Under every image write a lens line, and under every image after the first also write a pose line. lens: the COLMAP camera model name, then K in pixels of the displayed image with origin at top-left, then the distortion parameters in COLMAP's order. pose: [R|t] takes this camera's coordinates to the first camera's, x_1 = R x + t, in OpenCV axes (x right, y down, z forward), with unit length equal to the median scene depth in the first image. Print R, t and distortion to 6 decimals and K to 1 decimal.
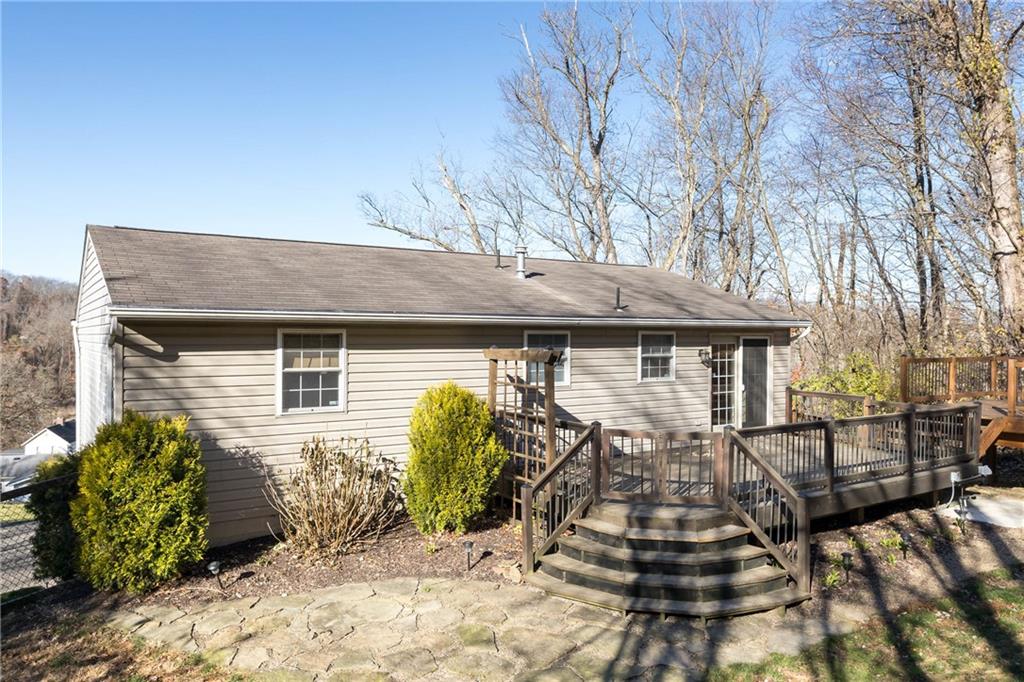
lens RADIAL K [[710.6, 0, 512.0], [0, 710.6, 341.0], [0, 0, 1]] dist [0.004566, 0.002175]
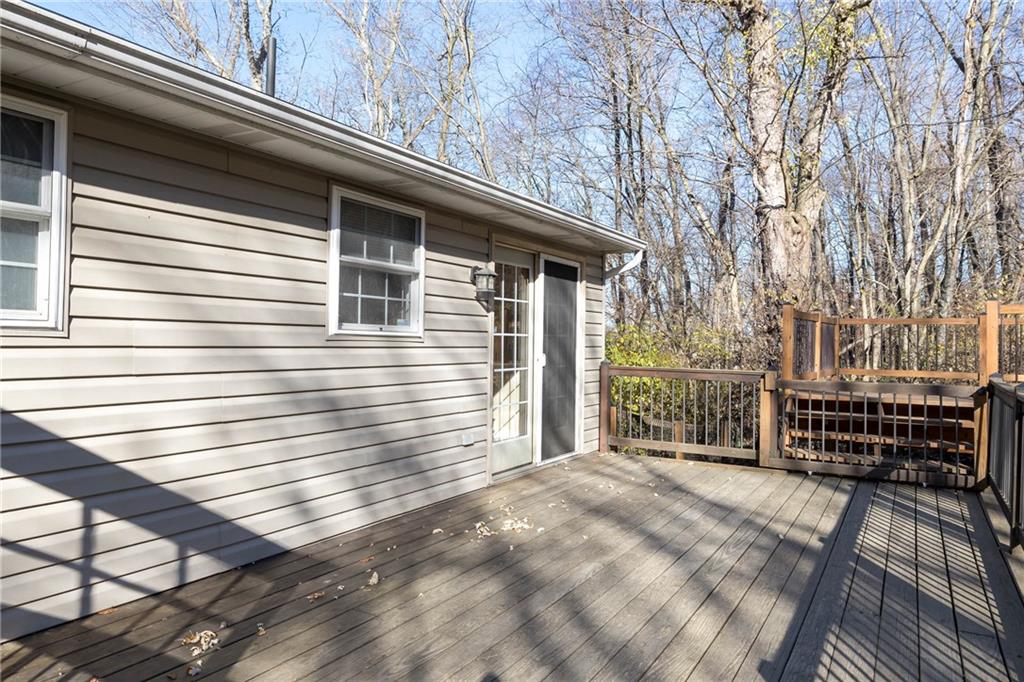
lens RADIAL K [[698.1, 0, 517.0], [0, 698.1, 324.8], [0, 0, 1]] dist [-0.000495, -0.000536]
pose [[0.892156, 0.019685, 0.451298, 0.098614], [-0.006167, 0.999488, -0.031406, 0.059301], [-0.451685, 0.025236, 0.891820, 0.610954]]
